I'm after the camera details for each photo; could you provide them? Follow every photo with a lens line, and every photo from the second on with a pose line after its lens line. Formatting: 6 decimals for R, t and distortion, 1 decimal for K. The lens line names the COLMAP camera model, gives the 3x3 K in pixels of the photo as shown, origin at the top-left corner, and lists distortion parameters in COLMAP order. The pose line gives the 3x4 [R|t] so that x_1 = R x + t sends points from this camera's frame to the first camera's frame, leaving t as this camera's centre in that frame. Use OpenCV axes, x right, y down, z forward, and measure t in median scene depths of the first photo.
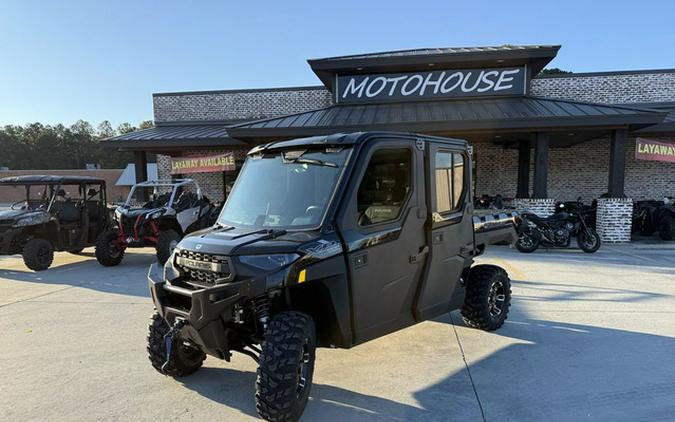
lens RADIAL K [[481.5, 0, 336.0], [0, 481.5, 267.9], [0, 0, 1]] dist [0.044821, -0.045598]
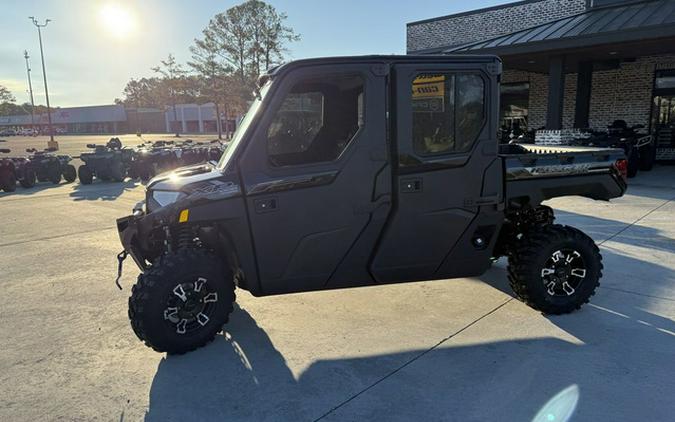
lens RADIAL K [[481.5, 0, 337.5], [0, 481.5, 224.2], [0, 0, 1]] dist [0.044821, -0.045598]
pose [[0.820921, 0.109958, -0.560356, 0.128071], [-0.075297, 0.993561, 0.084655, -0.012581], [0.566056, -0.027302, 0.823914, 0.058853]]
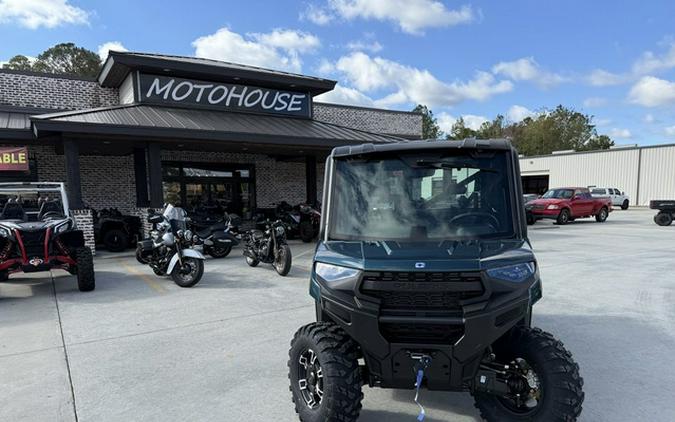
lens RADIAL K [[481.5, 0, 337.9], [0, 481.5, 256.6], [0, 0, 1]] dist [0.044821, -0.045598]
pose [[0.749883, -0.082140, 0.656452, -0.366867], [0.107283, 0.994227, 0.001853, -0.011382], [-0.652814, 0.069036, 0.754366, 0.086866]]
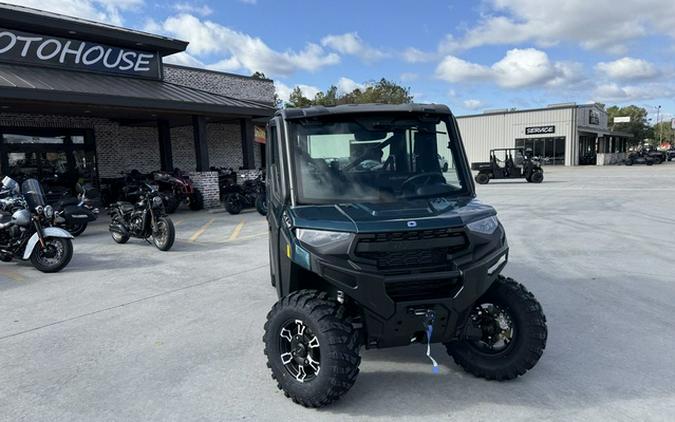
lens RADIAL K [[481.5, 0, 338.1], [0, 481.5, 219.3], [0, 0, 1]] dist [0.044821, -0.045598]
pose [[0.494060, -0.112222, 0.862155, -0.400736], [0.159370, 0.986522, 0.037083, -0.018034], [-0.854696, 0.119080, 0.505286, 0.135155]]
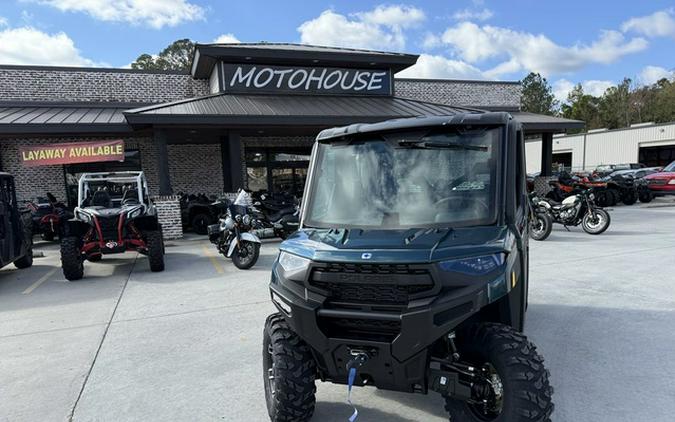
lens RADIAL K [[481.5, 0, 338.4], [0, 481.5, 255.8], [0, 0, 1]] dist [0.044821, -0.045598]
pose [[0.872884, -0.100462, 0.477473, -0.312065], [0.104953, 0.994326, 0.017343, -0.008288], [-0.476506, 0.034974, 0.878475, 0.059910]]
